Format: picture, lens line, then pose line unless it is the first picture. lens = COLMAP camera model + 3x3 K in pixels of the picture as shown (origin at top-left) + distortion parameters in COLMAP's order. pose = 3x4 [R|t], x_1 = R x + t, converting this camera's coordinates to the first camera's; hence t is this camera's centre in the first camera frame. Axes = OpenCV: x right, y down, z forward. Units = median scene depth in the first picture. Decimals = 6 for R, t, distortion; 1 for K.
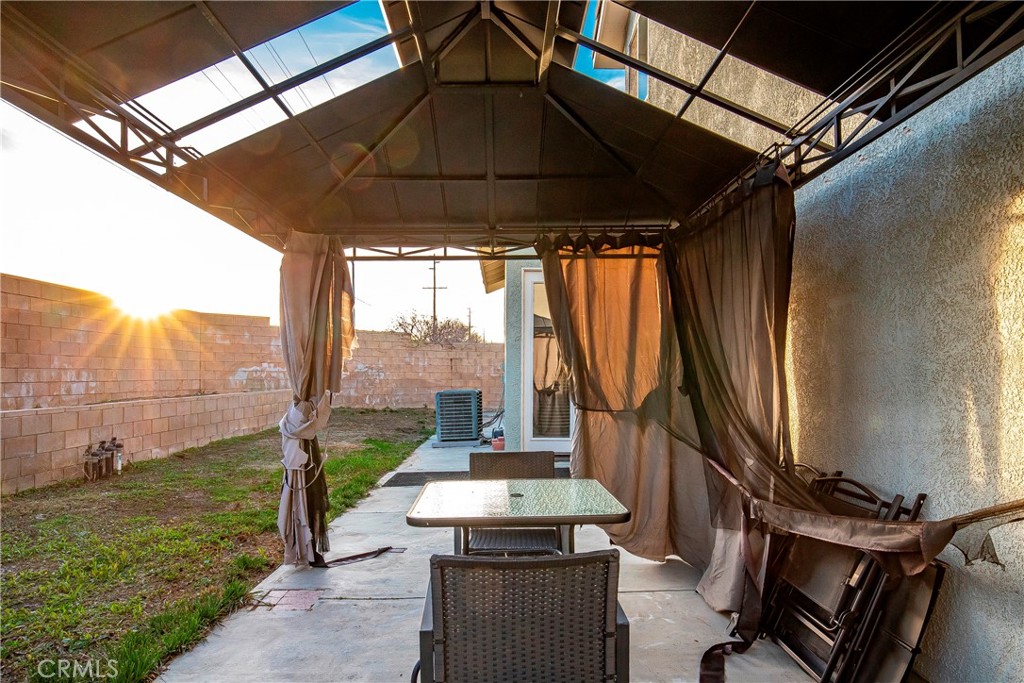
lens RADIAL K [[625.7, 0, 514.0], [0, 625.7, 344.3], [0, 0, 1]] dist [0.002356, 0.000528]
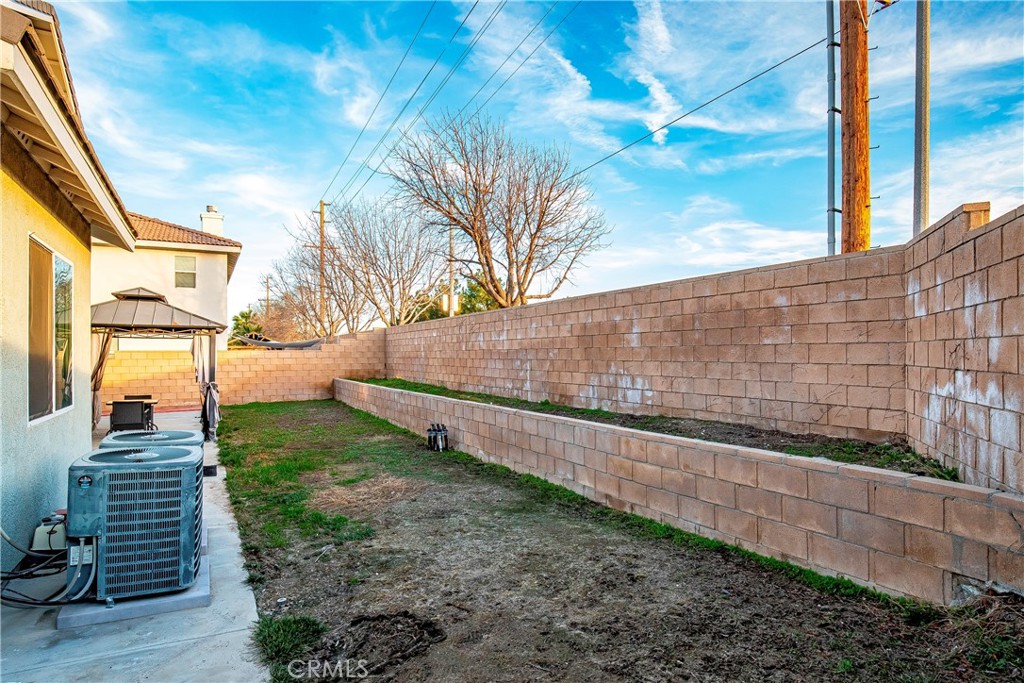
lens RADIAL K [[601.5, 0, 509.7], [0, 601.5, 348.5], [0, 0, 1]] dist [0.004223, 0.000533]
pose [[-0.892824, 0.000173, -0.450405, -0.134388], [0.026407, 0.998300, -0.051962, 0.041749], [0.449630, -0.058287, -0.891311, 1.710429]]
